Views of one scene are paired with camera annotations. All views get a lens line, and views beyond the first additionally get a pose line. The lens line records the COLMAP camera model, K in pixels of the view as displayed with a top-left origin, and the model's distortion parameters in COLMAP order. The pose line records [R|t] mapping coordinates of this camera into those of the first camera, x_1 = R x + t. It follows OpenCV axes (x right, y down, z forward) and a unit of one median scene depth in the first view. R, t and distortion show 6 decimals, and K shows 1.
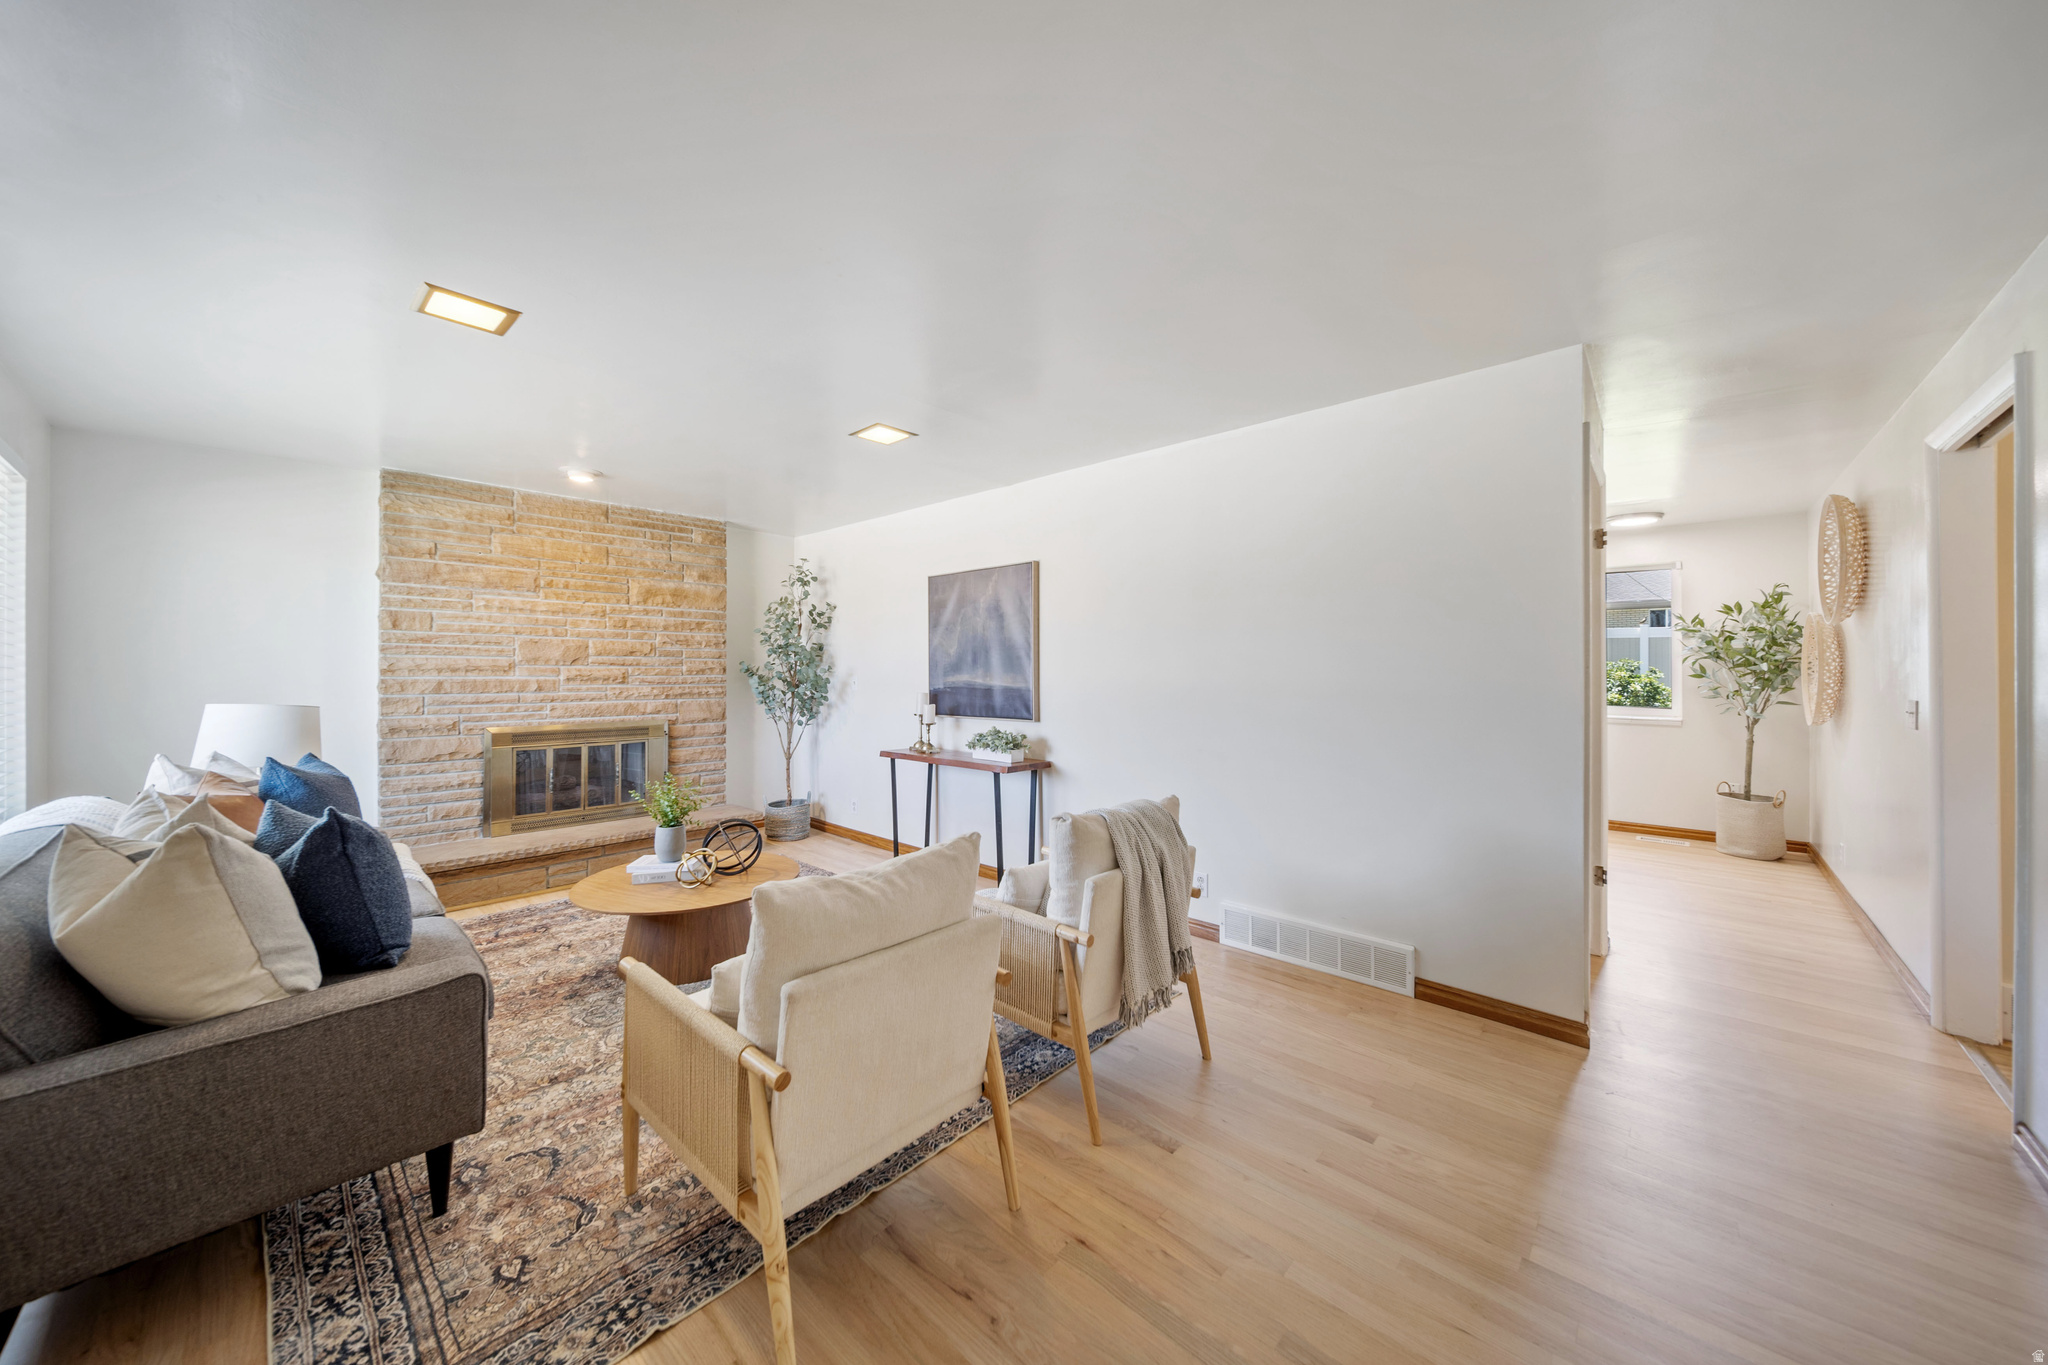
lens RADIAL K [[711.8, 0, 1021.6], [0, 711.8, 673.5], [0, 0, 1]] dist [-0.001314, -0.000096]
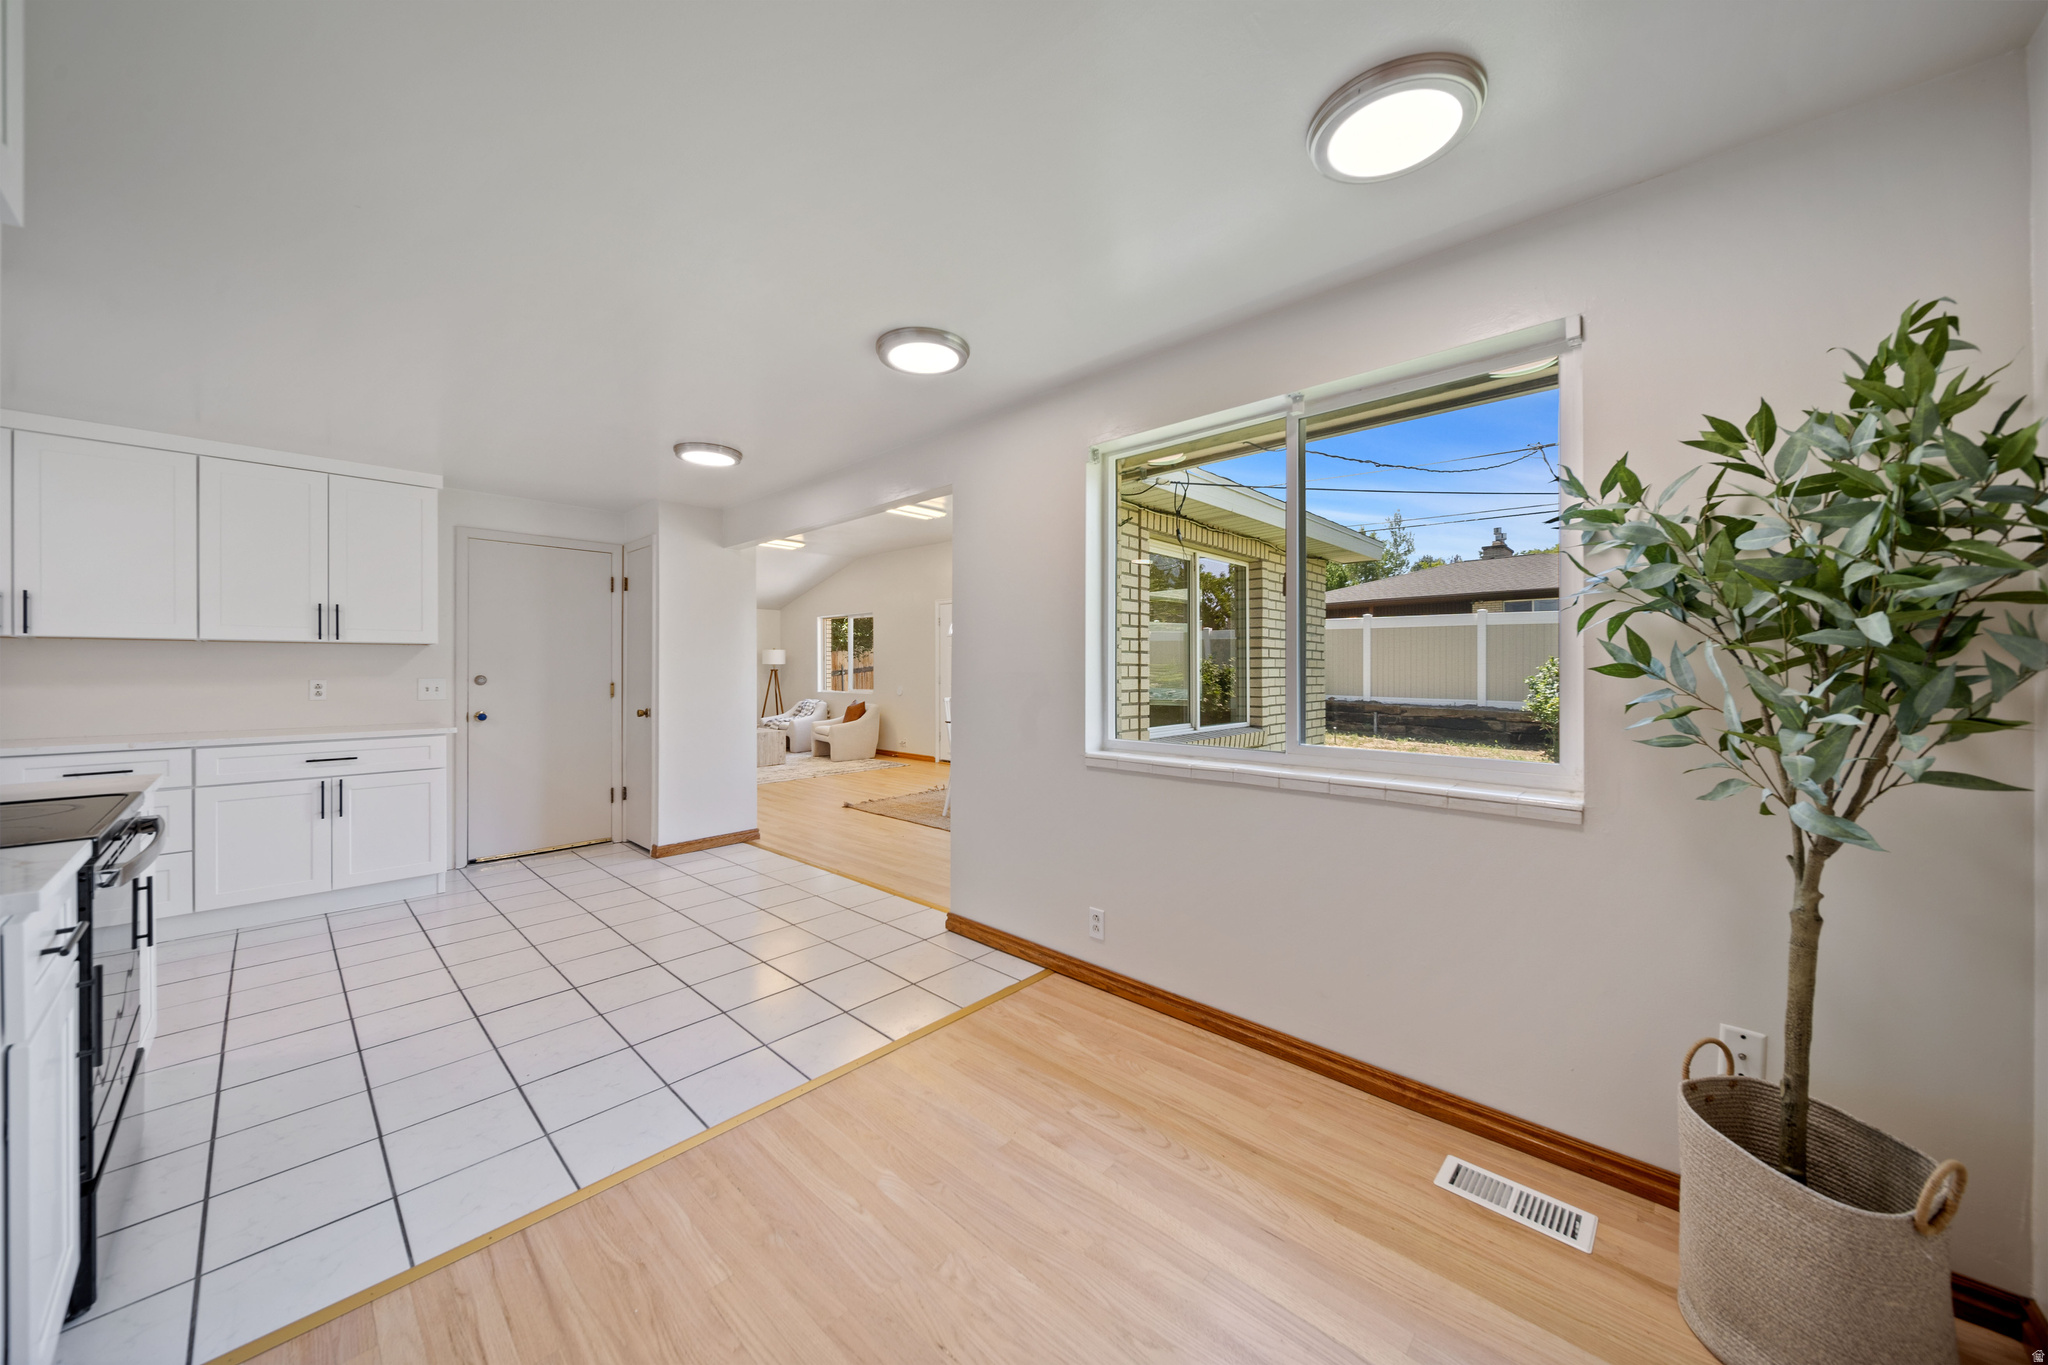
lens RADIAL K [[711.8, 0, 1025.9], [0, 711.8, 677.0], [0, 0, 1]] dist [-0.001314, -0.000096]
pose [[0.999999, 0.001202, -0.000813, 0.717713], [-0.001197, 0.999984, 0.005476, 0.005069], [0.000820, -0.005475, 0.999985, 0.718465]]
